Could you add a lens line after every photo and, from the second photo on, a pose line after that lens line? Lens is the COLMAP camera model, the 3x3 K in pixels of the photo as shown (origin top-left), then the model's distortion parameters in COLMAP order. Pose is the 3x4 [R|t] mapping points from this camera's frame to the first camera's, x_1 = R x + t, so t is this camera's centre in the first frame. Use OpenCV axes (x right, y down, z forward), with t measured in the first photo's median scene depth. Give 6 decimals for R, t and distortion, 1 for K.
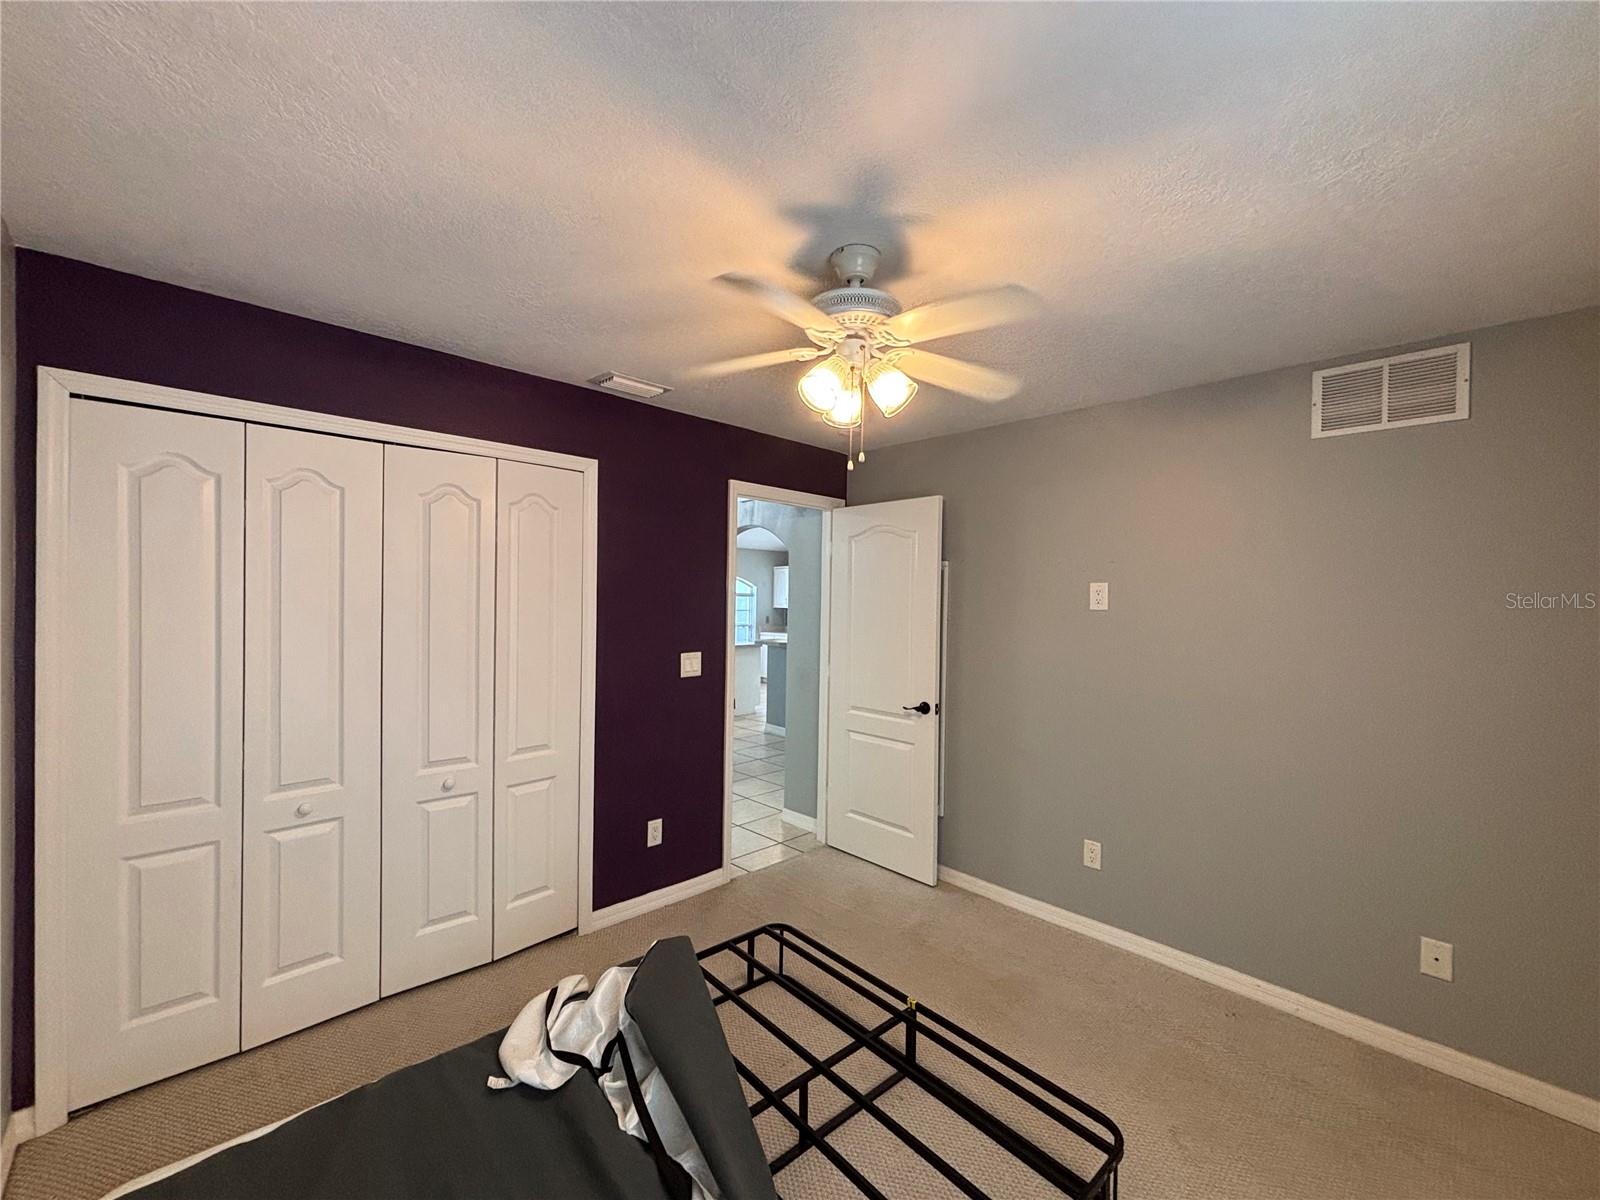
lens RADIAL K [[653.1, 0, 800.0], [0, 653.1, 600.0], [0, 0, 1]] dist [-0.003309, -0.000490]
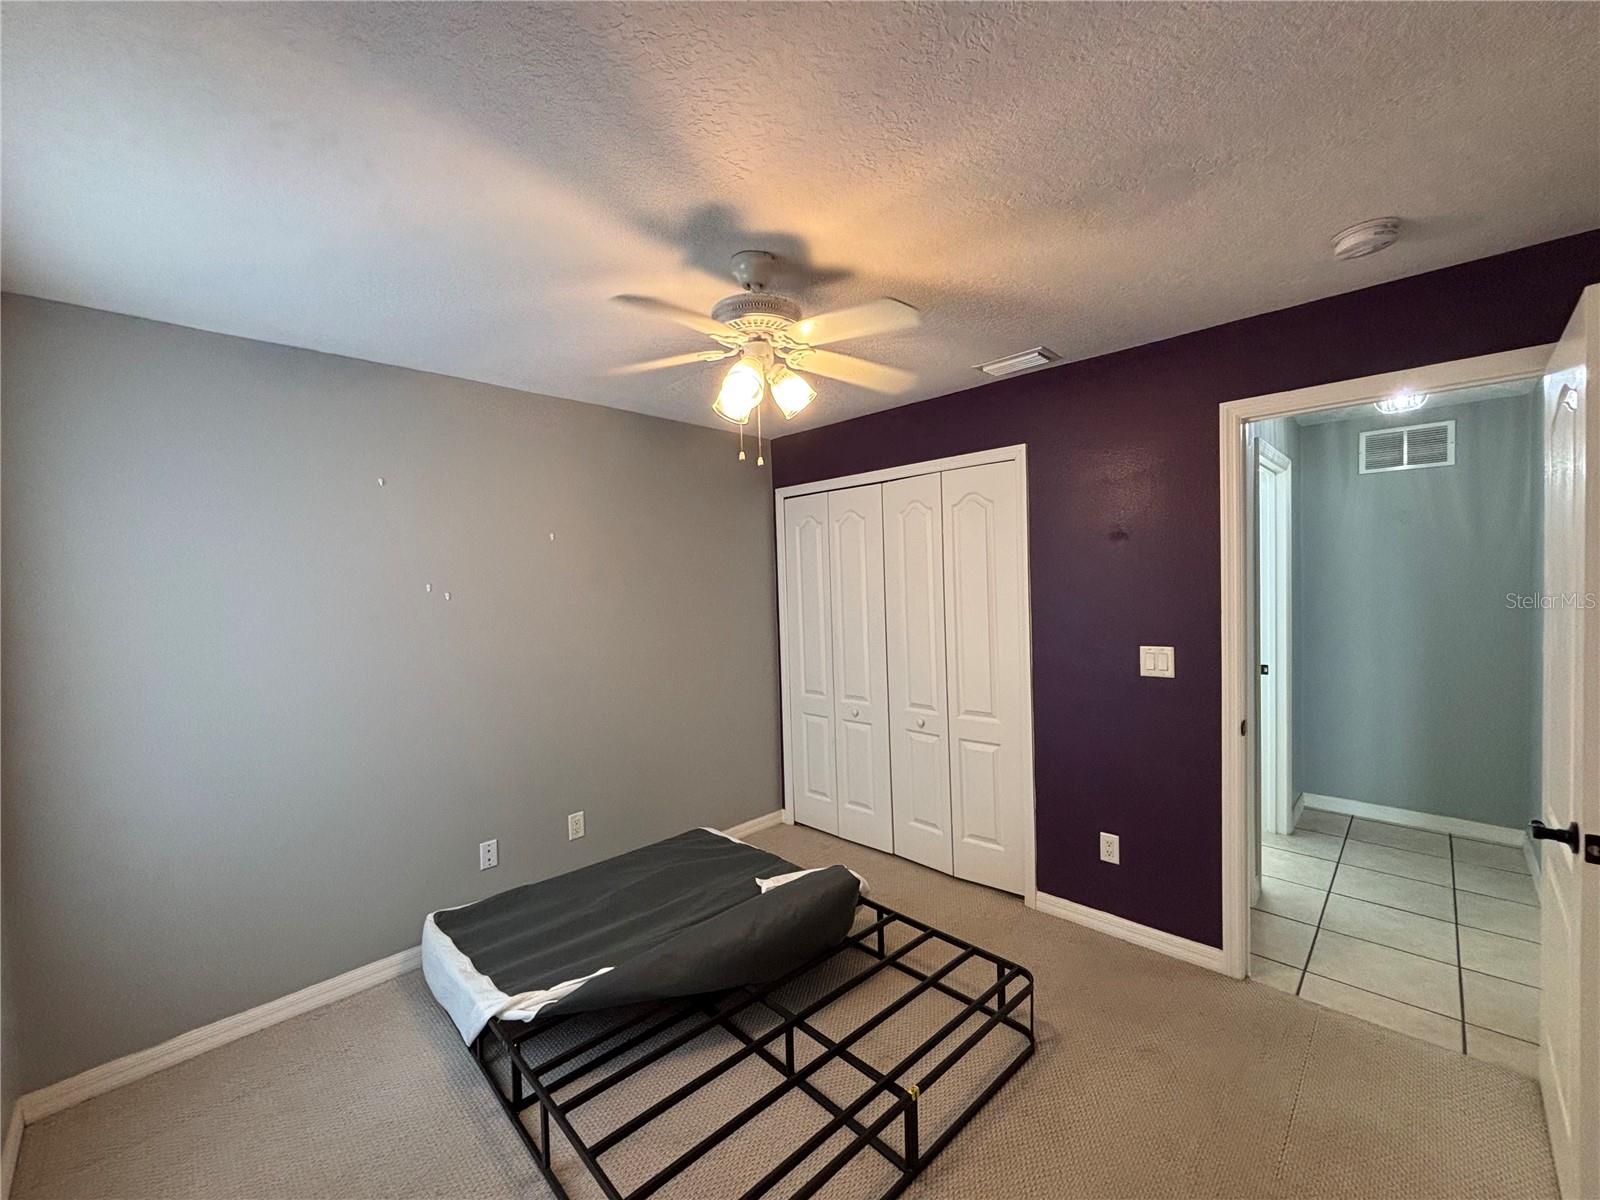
lens RADIAL K [[653.1, 0, 800.0], [0, 653.1, 600.0], [0, 0, 1]] dist [-0.003309, -0.000490]
pose [[0.012278, 0.009780, -0.999877, 0.810400], [0.025651, 0.999620, 0.010093, 0.007524], [0.999596, -0.025772, 0.012022, 0.740671]]
